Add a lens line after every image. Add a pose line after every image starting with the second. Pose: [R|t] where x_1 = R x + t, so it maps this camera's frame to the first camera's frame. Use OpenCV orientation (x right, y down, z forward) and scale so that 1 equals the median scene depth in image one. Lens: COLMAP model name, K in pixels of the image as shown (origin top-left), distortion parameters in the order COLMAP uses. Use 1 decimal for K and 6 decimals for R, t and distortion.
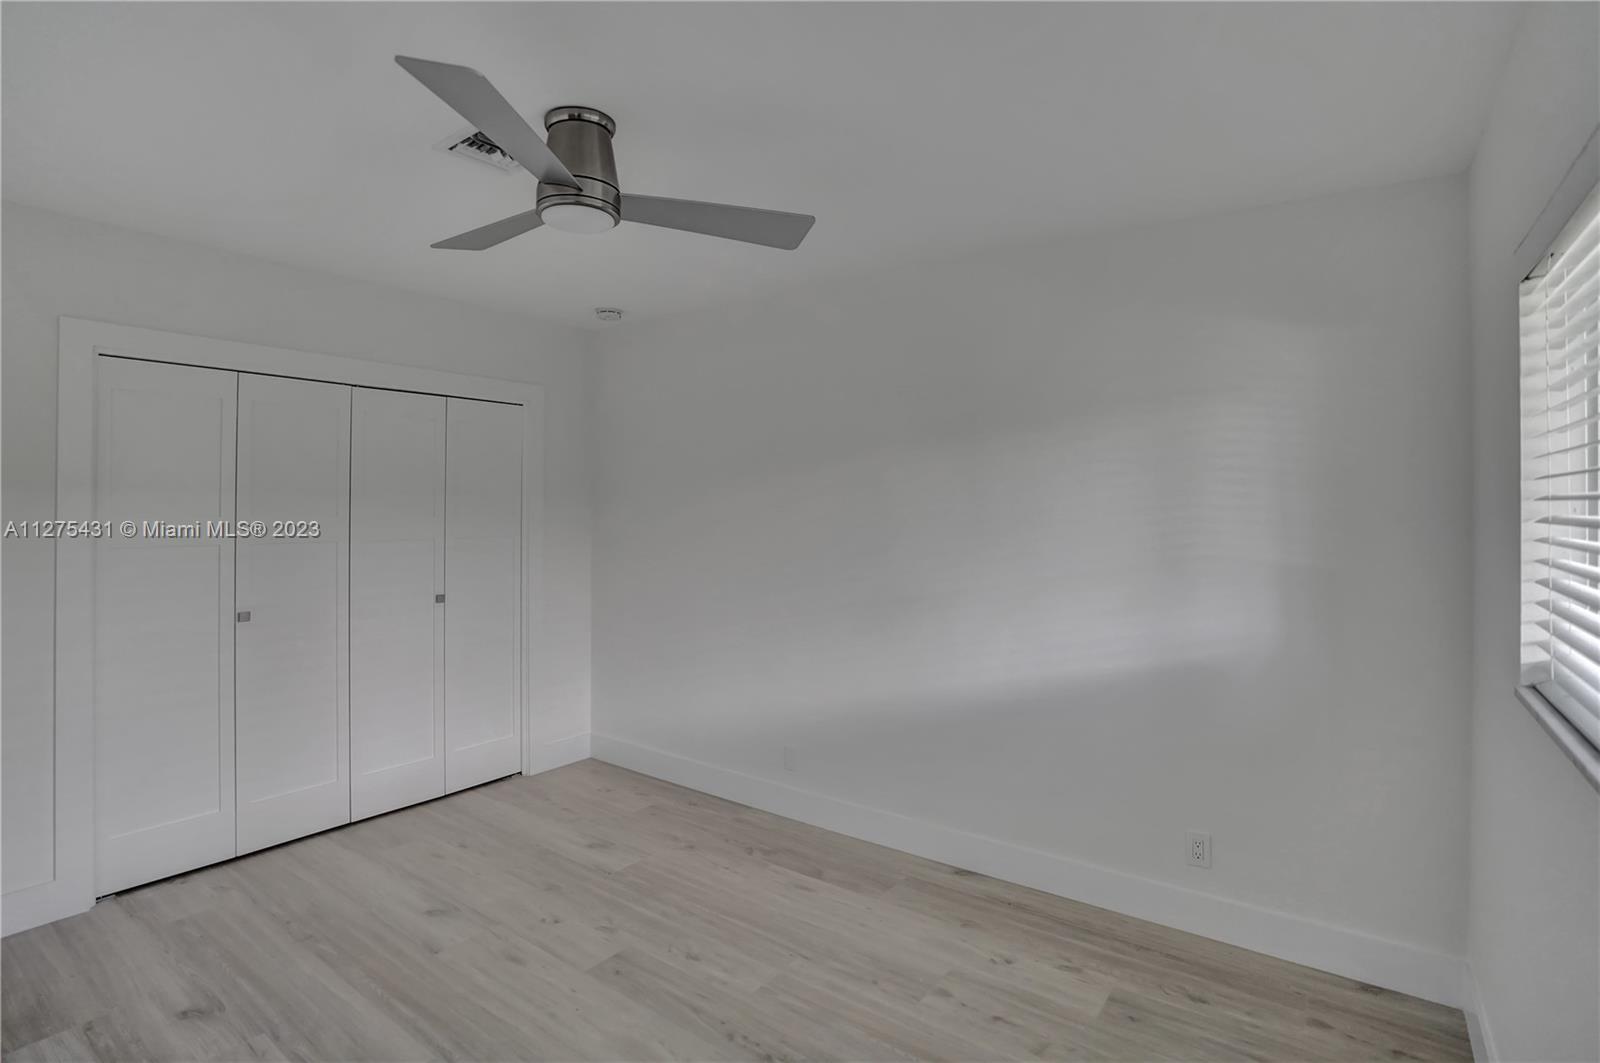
lens RADIAL K [[761.2, 0, 779.0], [0, 761.2, 497.4], [0, 0, 1]] dist [-0.050148, 0.017151]
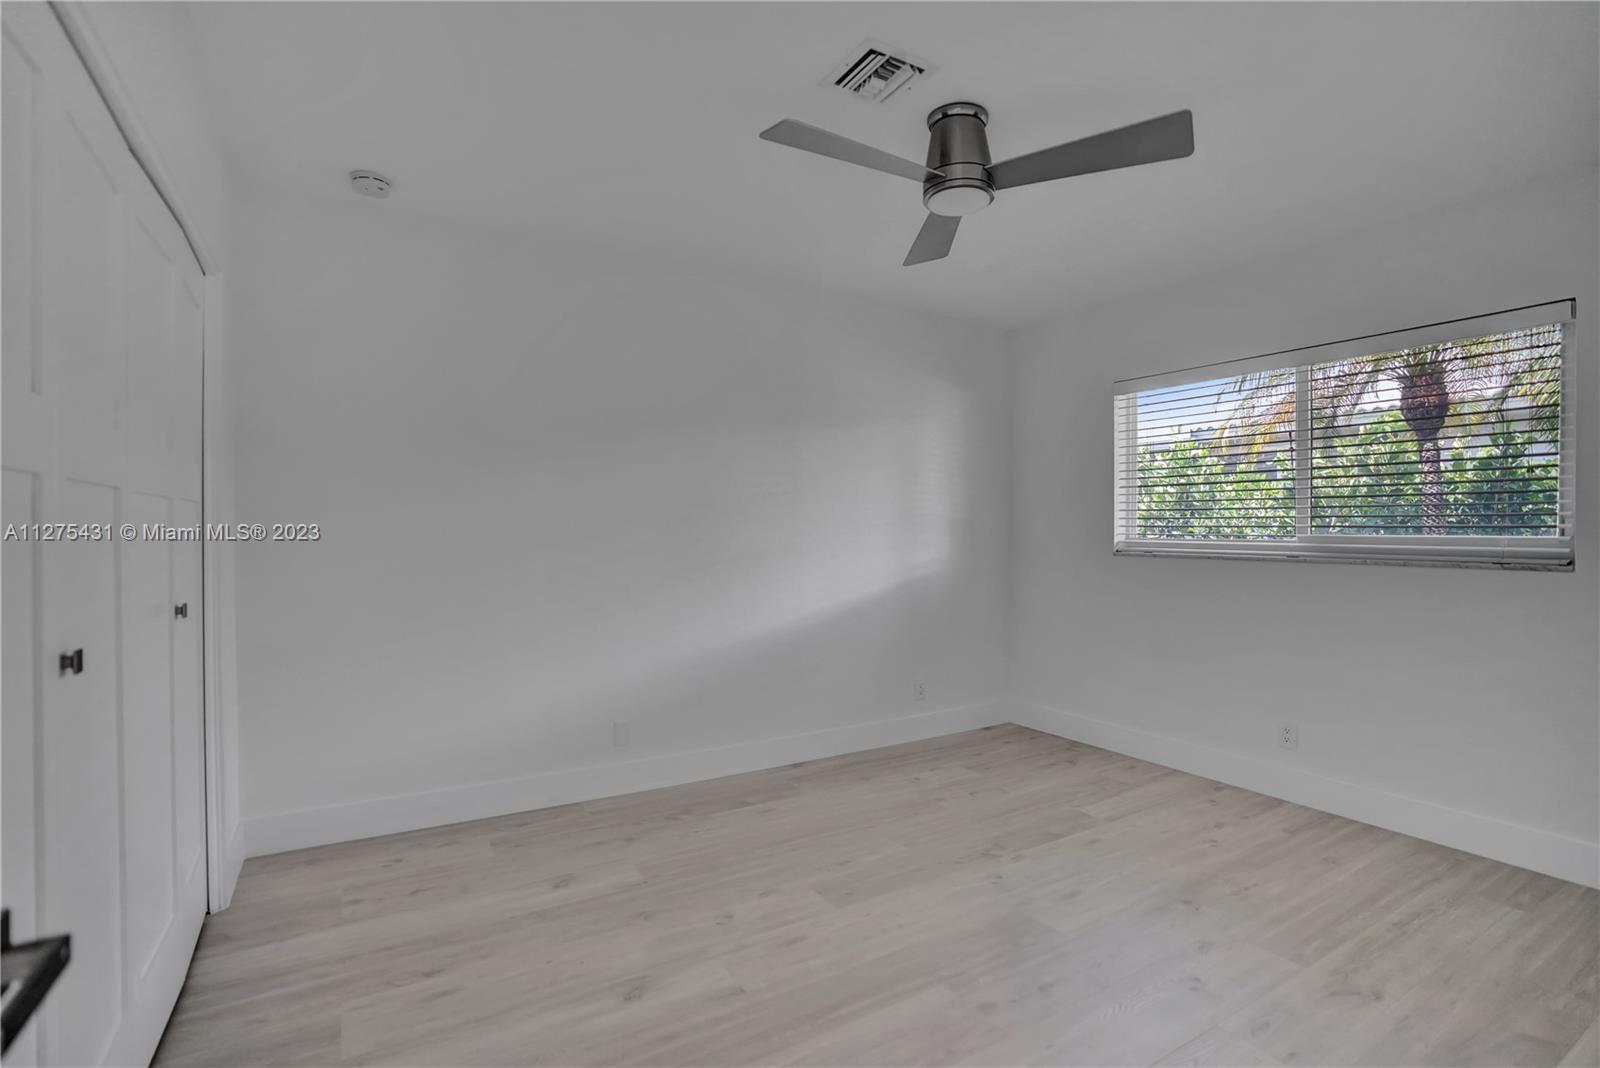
lens RADIAL K [[761.2, 0, 784.4], [0, 761.2, 525.5], [0, 0, 1]] dist [-0.050148, 0.017151]
pose [[0.397976, -0.003982, 0.917387, -0.981862], [-0.016997, 0.999787, 0.011713, 0.078026], [-0.917238, -0.020254, 0.397824, 0.529668]]
